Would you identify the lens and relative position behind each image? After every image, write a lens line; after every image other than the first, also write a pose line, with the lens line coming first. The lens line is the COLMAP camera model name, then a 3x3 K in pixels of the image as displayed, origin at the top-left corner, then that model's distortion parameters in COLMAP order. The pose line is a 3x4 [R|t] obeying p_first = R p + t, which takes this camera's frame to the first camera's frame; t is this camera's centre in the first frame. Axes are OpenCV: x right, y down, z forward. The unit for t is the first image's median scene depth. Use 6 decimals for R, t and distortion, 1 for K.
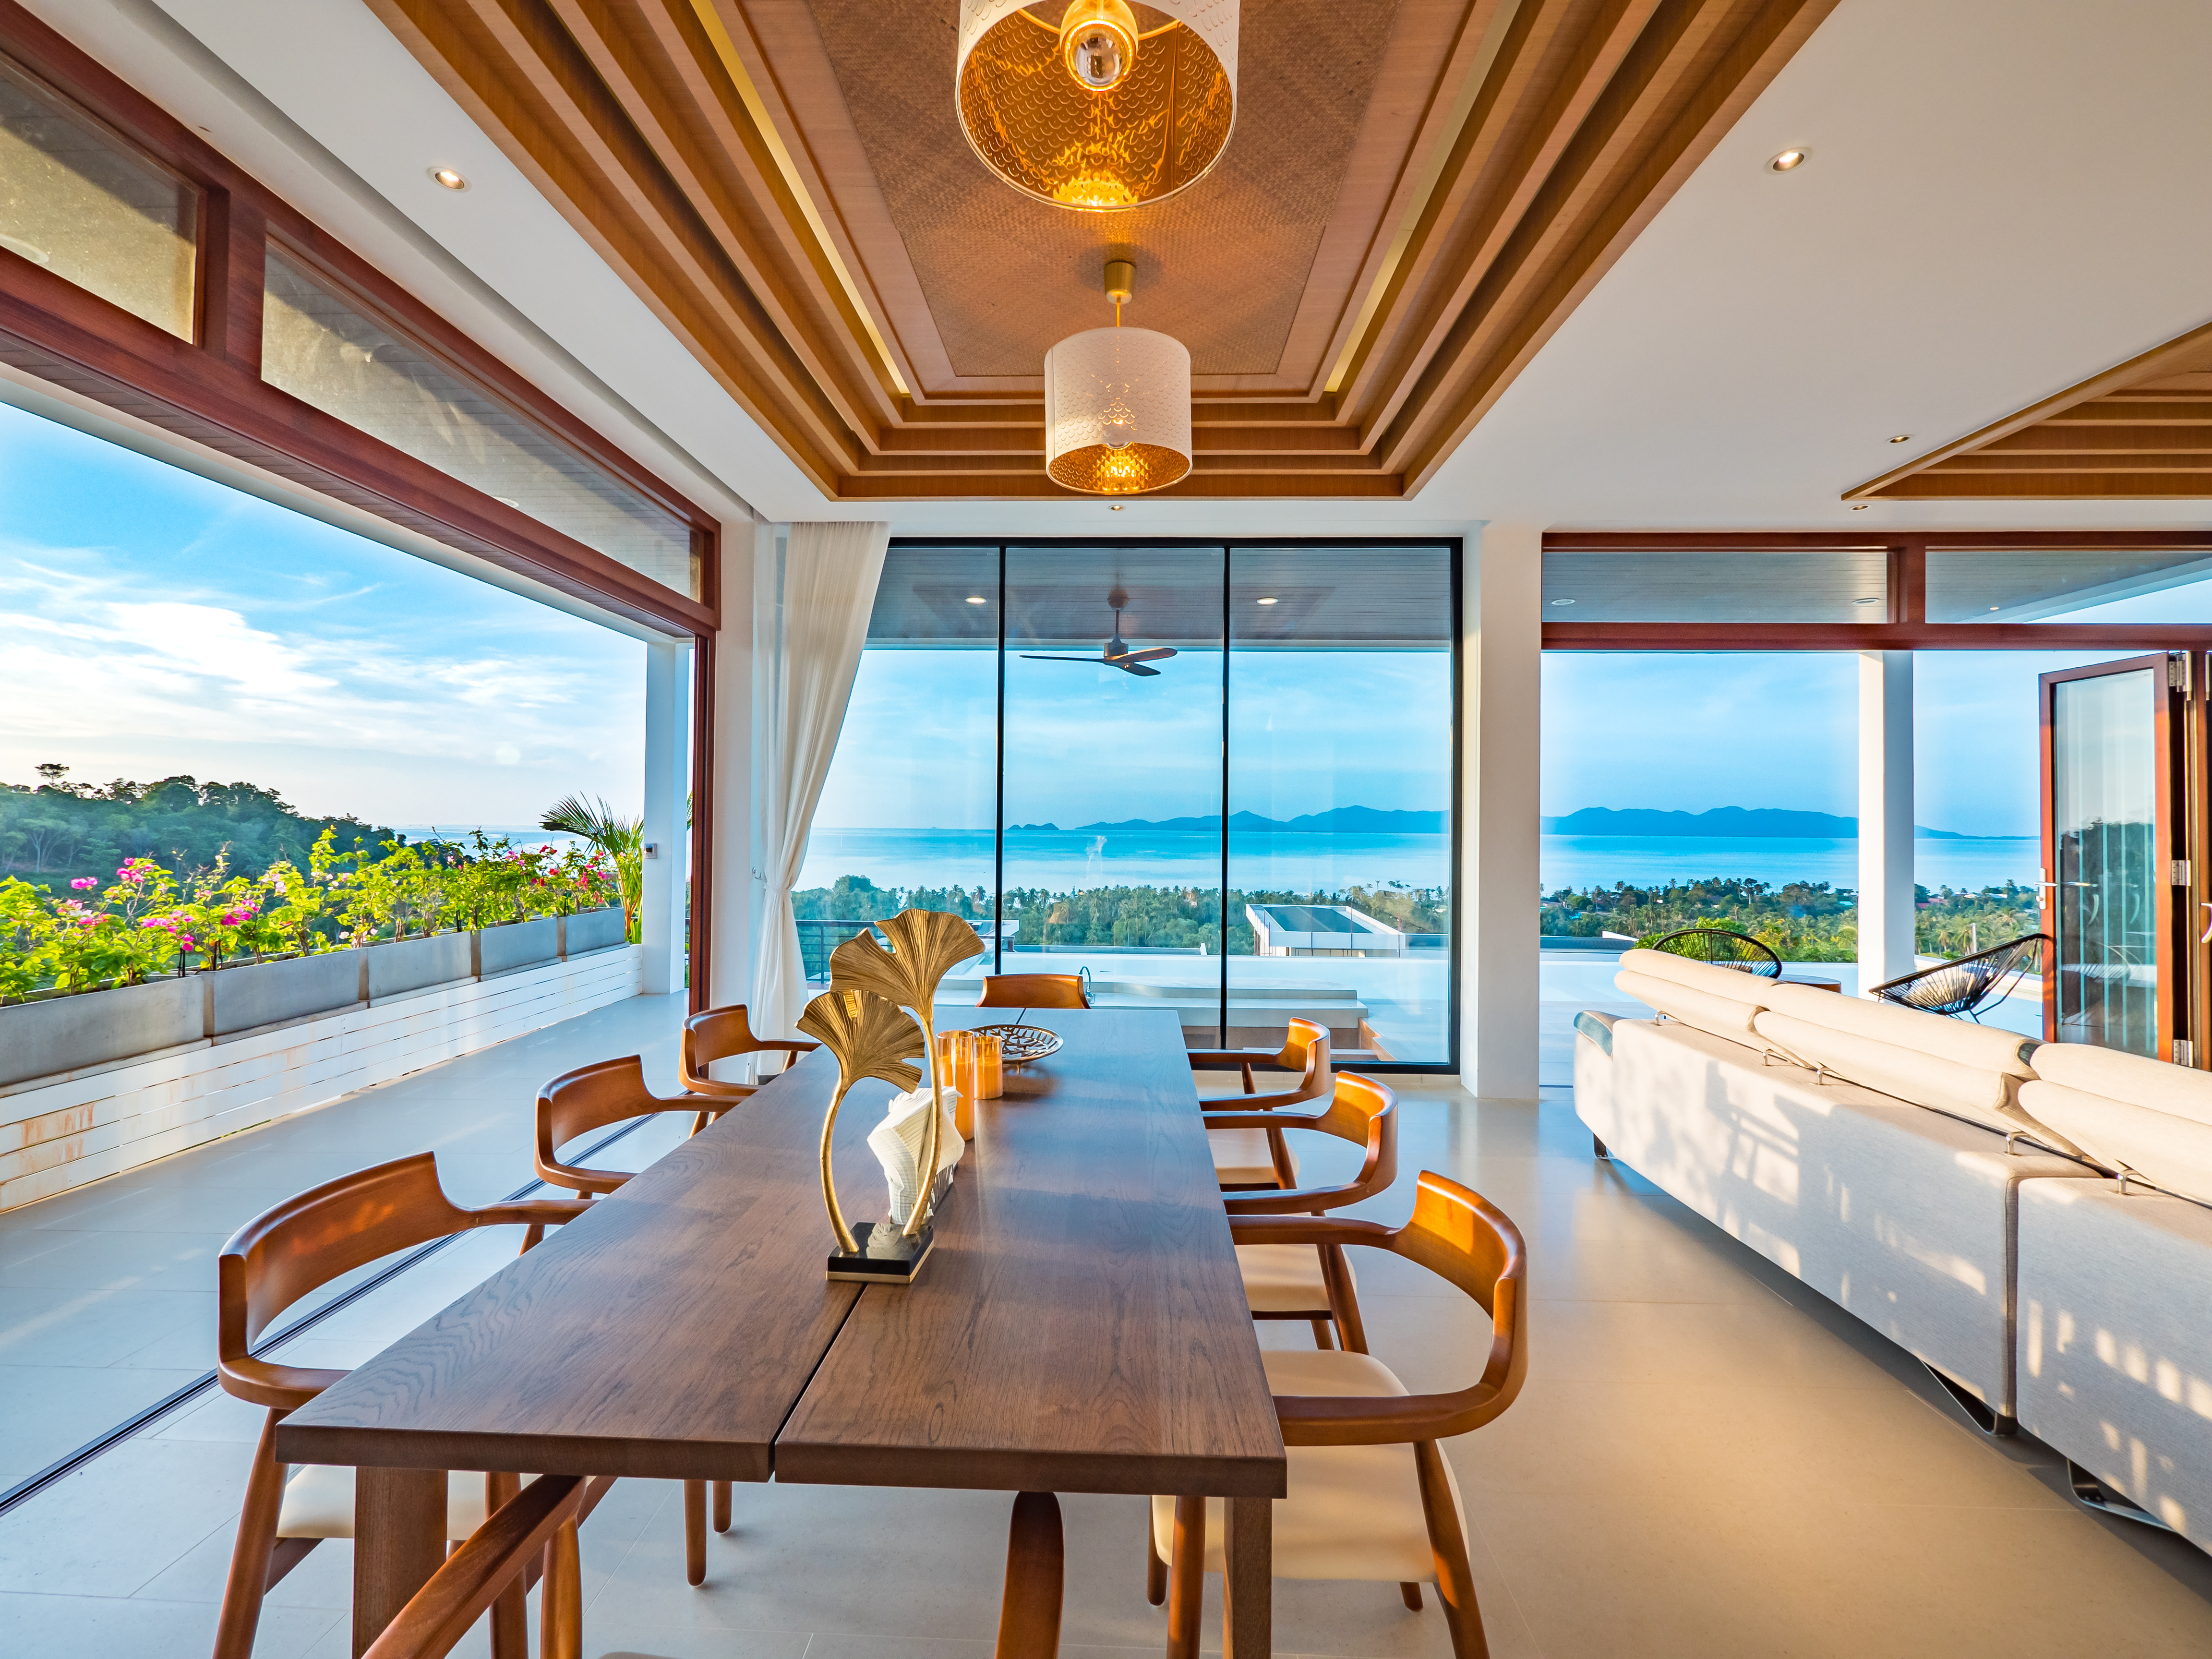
lens RADIAL K [[949.4, 0, 1109.2], [0, 949.4, 820.2], [0, 0, 1]] dist [0.001115, -0.000372]
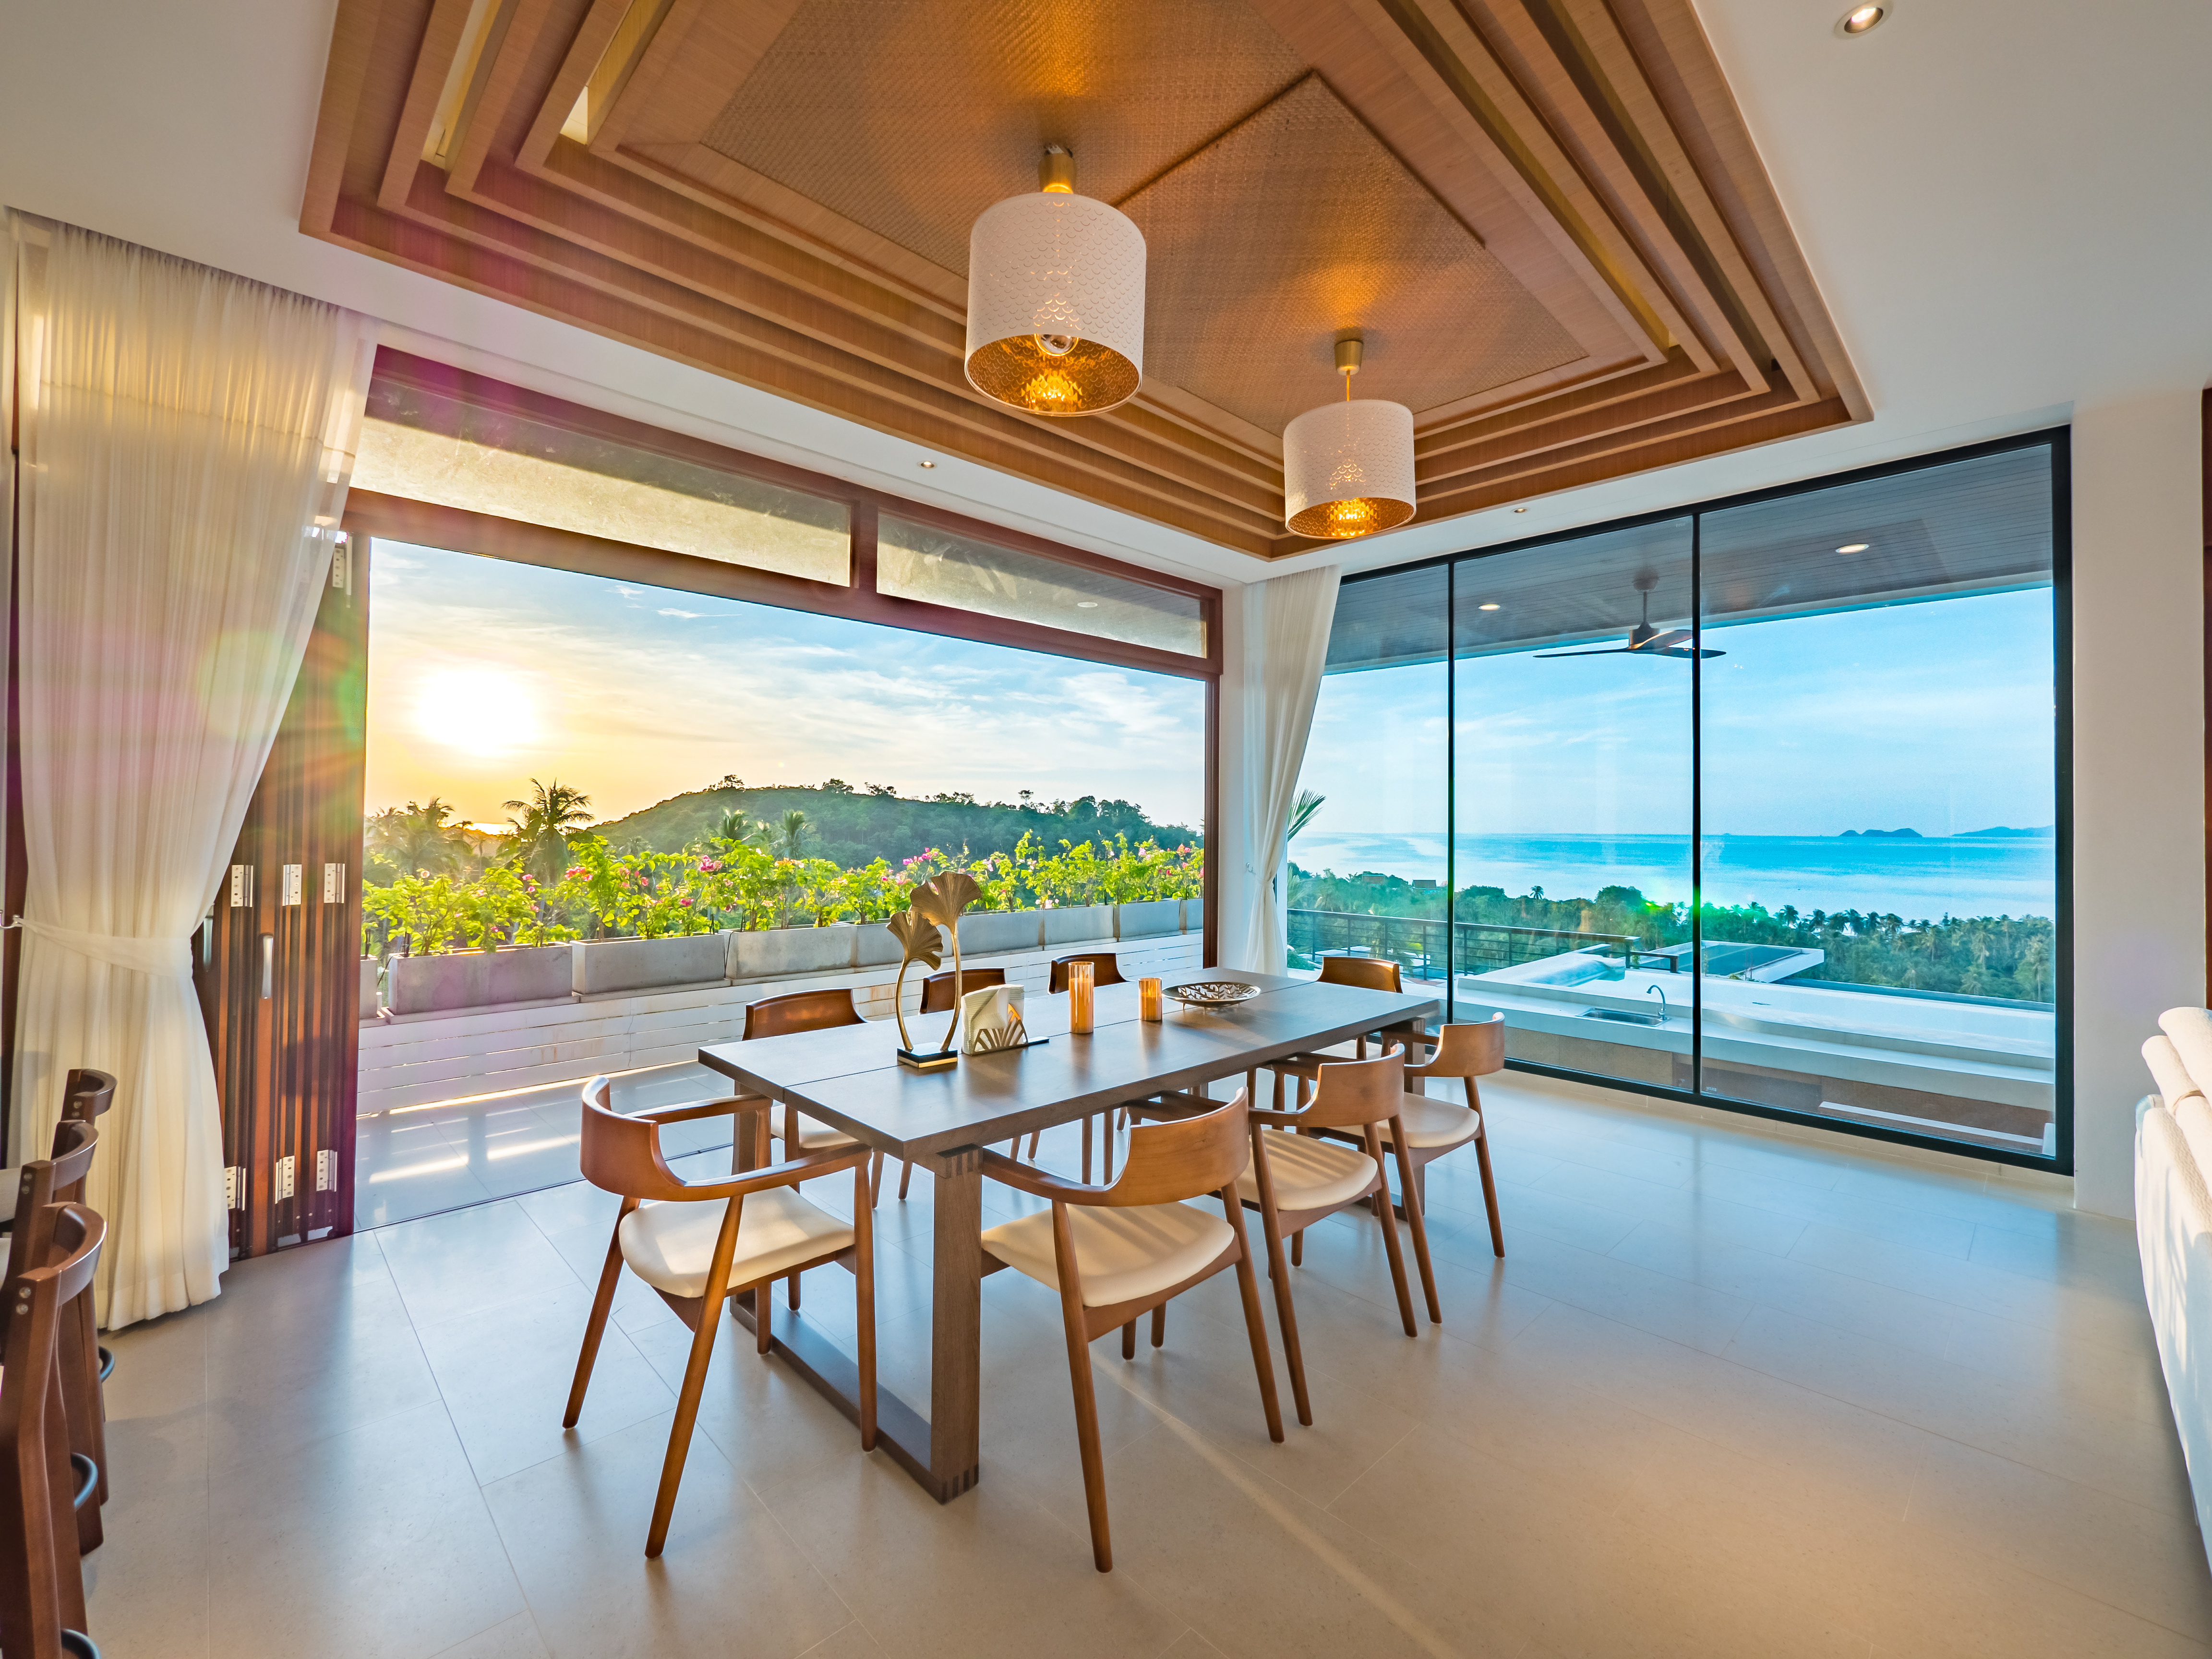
lens RADIAL K [[949.4, 0, 1093.6], [0, 949.4, 819.7], [0, 0, 1]] dist [0.001115, -0.000372]
pose [[0.717290, -0.008746, -0.696720, 0.260923], [0.004189, 0.999957, -0.008240, 0.002517], [0.696762, 0.002992, 0.717296, -0.020220]]
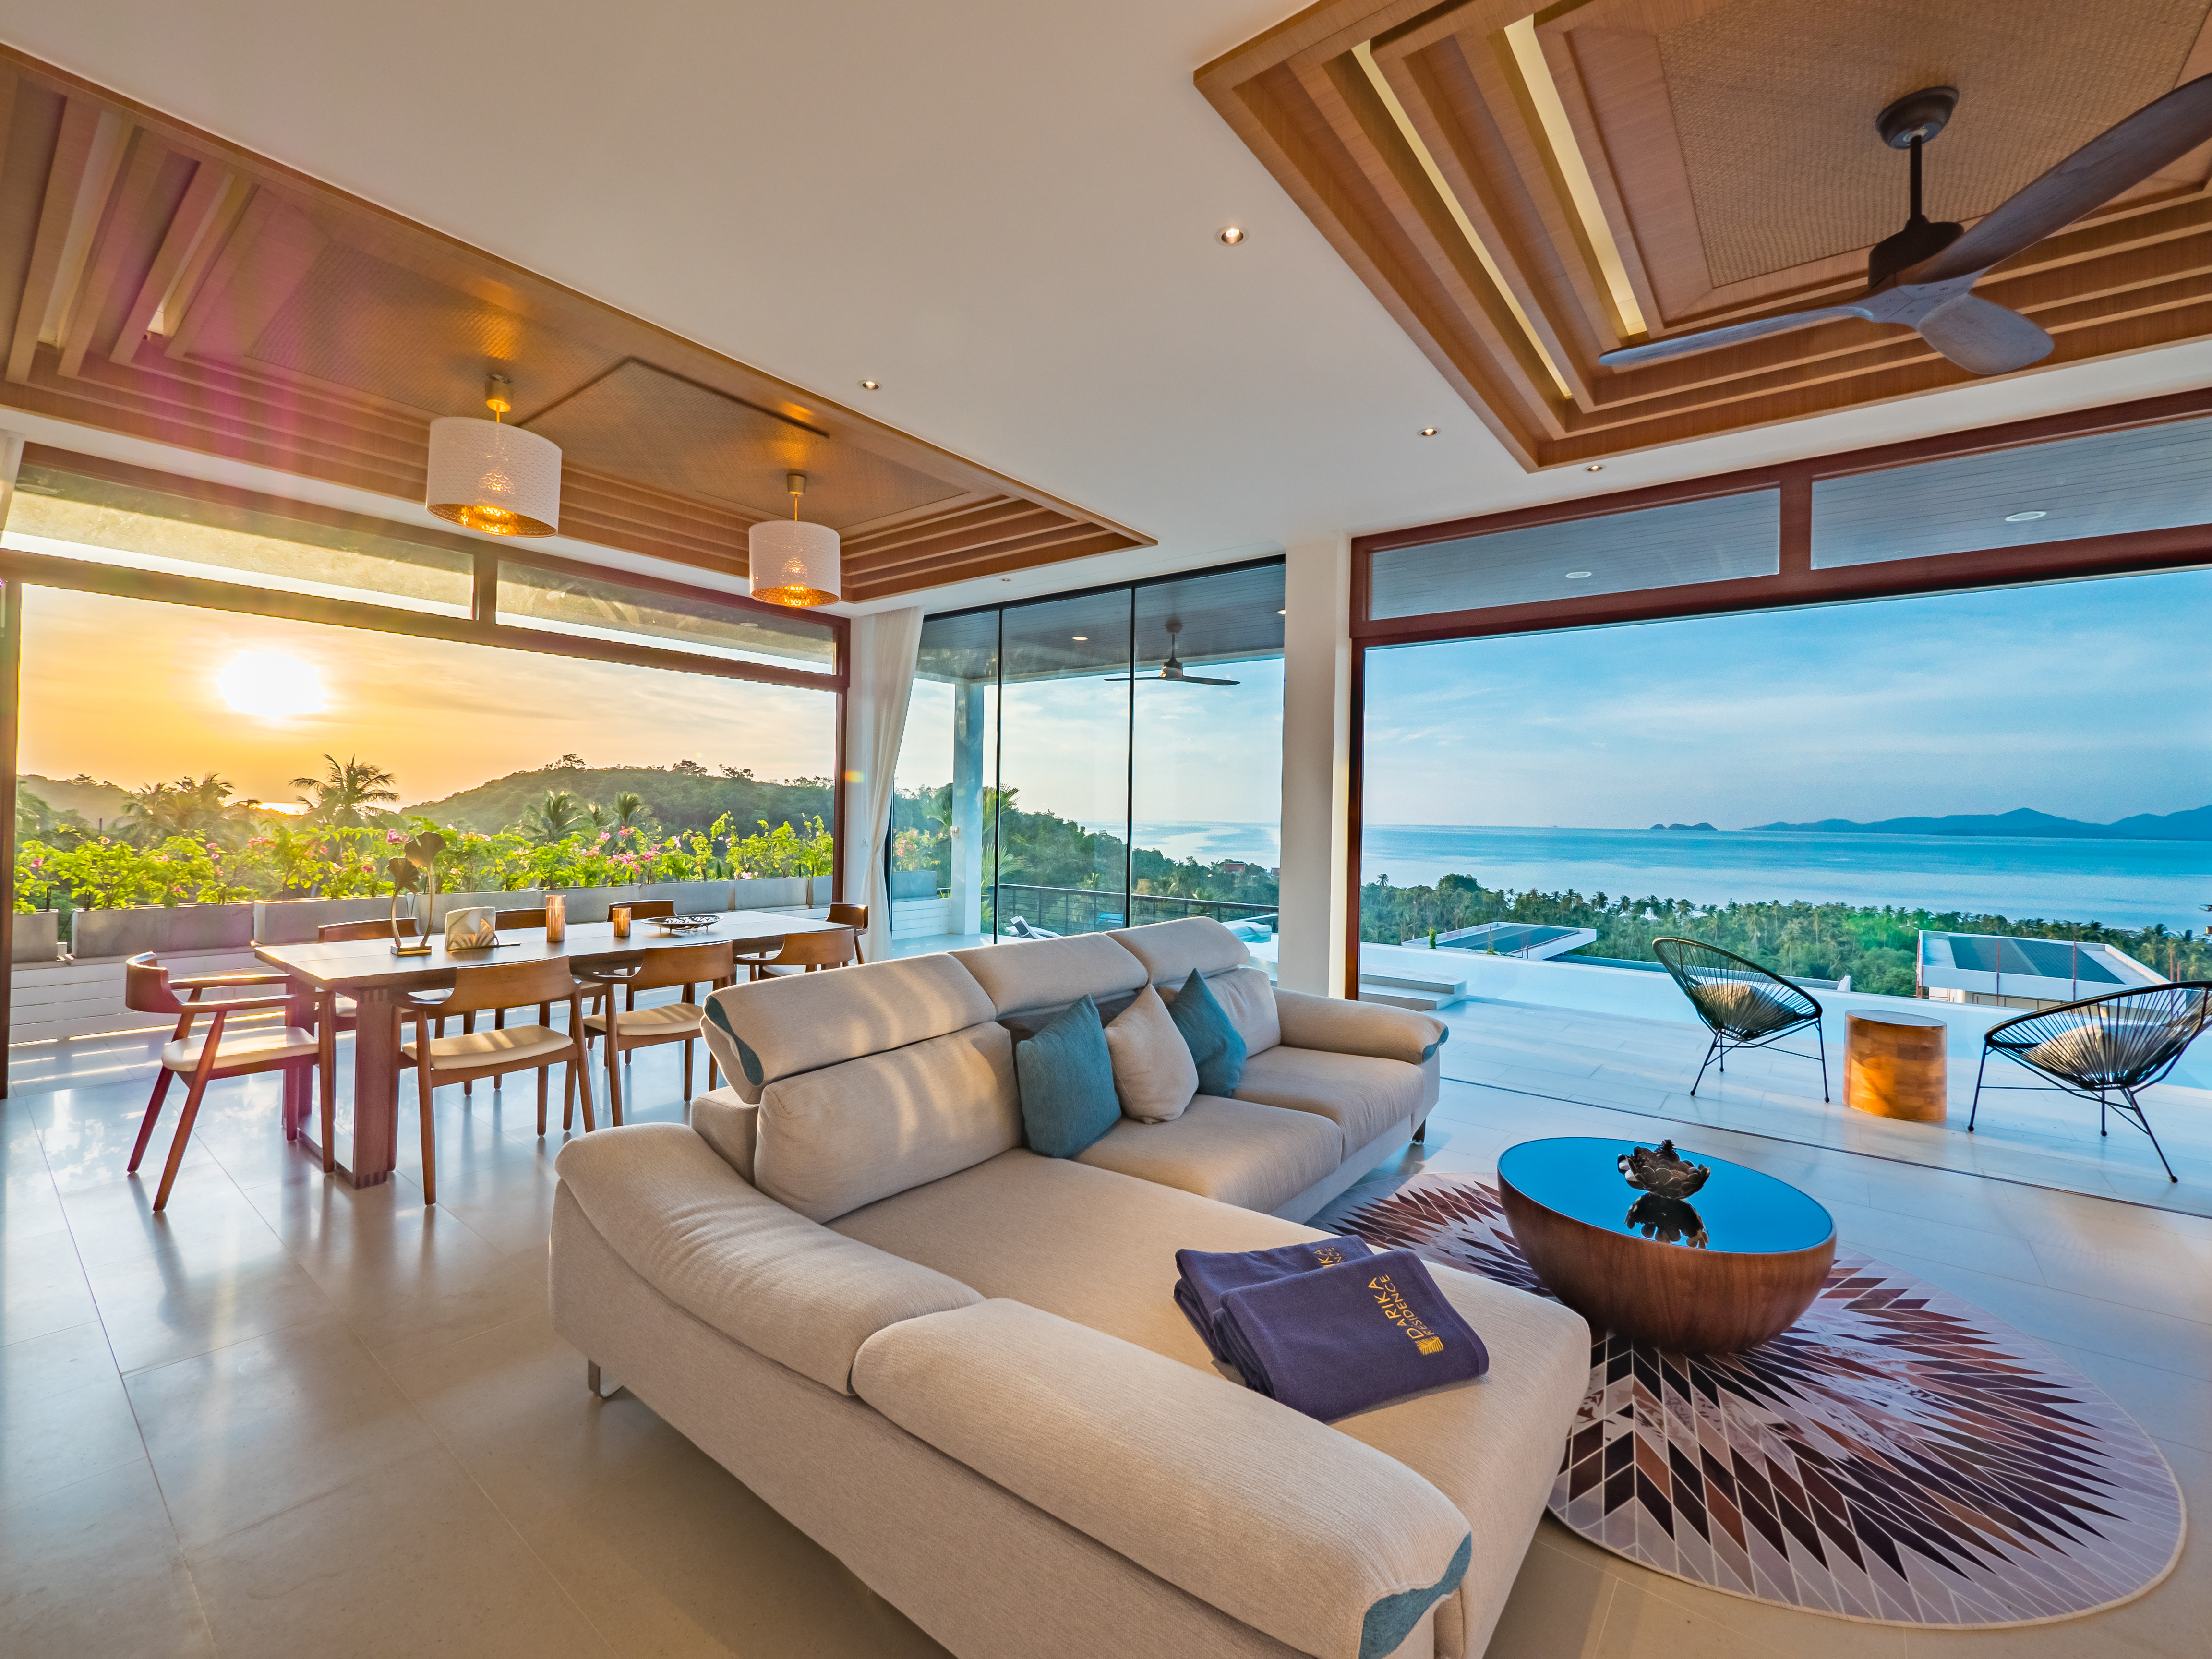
lens RADIAL K [[949.4, 0, 1097.2], [0, 949.4, 822.2], [0, 0, 1]] dist [0.001115, -0.000372]
pose [[0.806213, 0.009600, -0.591547, 0.639117], [-0.006419, 0.999951, 0.007480, 0.006465], [0.591590, -0.002234, 0.806236, -0.018700]]
